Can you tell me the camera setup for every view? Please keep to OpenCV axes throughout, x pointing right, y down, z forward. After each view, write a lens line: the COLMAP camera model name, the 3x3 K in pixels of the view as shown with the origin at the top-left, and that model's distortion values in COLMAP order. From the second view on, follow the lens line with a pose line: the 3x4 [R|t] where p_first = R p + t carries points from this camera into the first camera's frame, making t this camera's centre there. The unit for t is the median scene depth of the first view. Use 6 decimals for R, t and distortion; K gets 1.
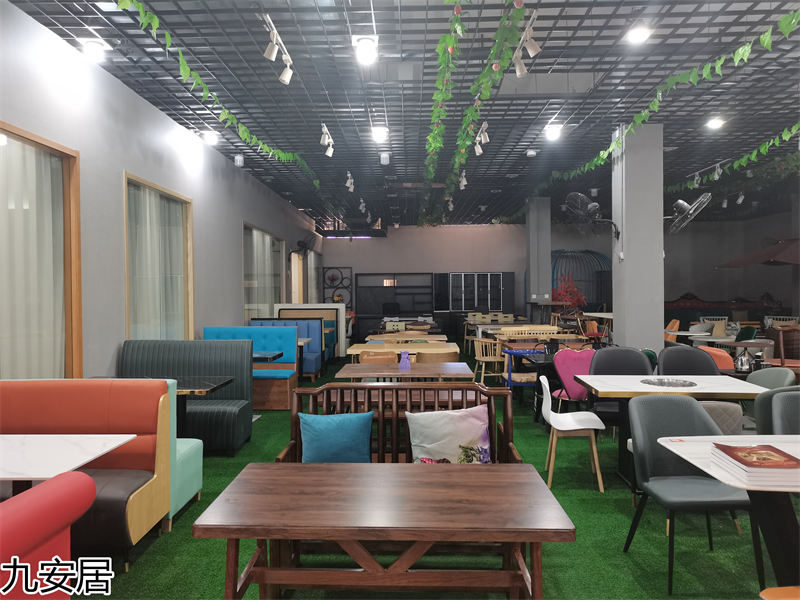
lens RADIAL K [[606.3, 0, 400.8], [0, 606.3, 296.6], [0, 0, 1]] dist [0.028557, -0.018953]
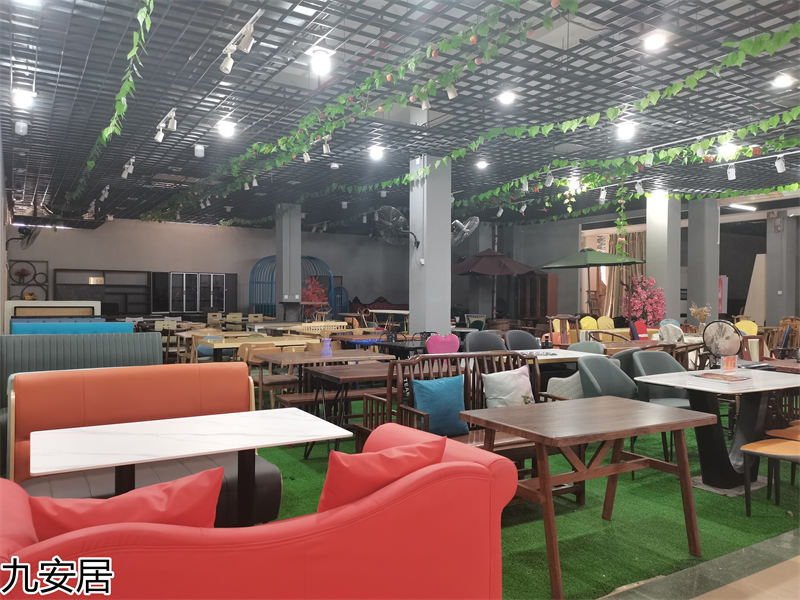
lens RADIAL K [[606.3, 0, 401.4], [0, 606.3, 300.7], [0, 0, 1]] dist [0.028557, -0.018953]
pose [[0.828146, 0.009919, 0.560425, -0.209371], [-0.008307, 0.999951, -0.005422, 0.010728], [-0.560451, -0.000165, 0.828187, 0.008003]]
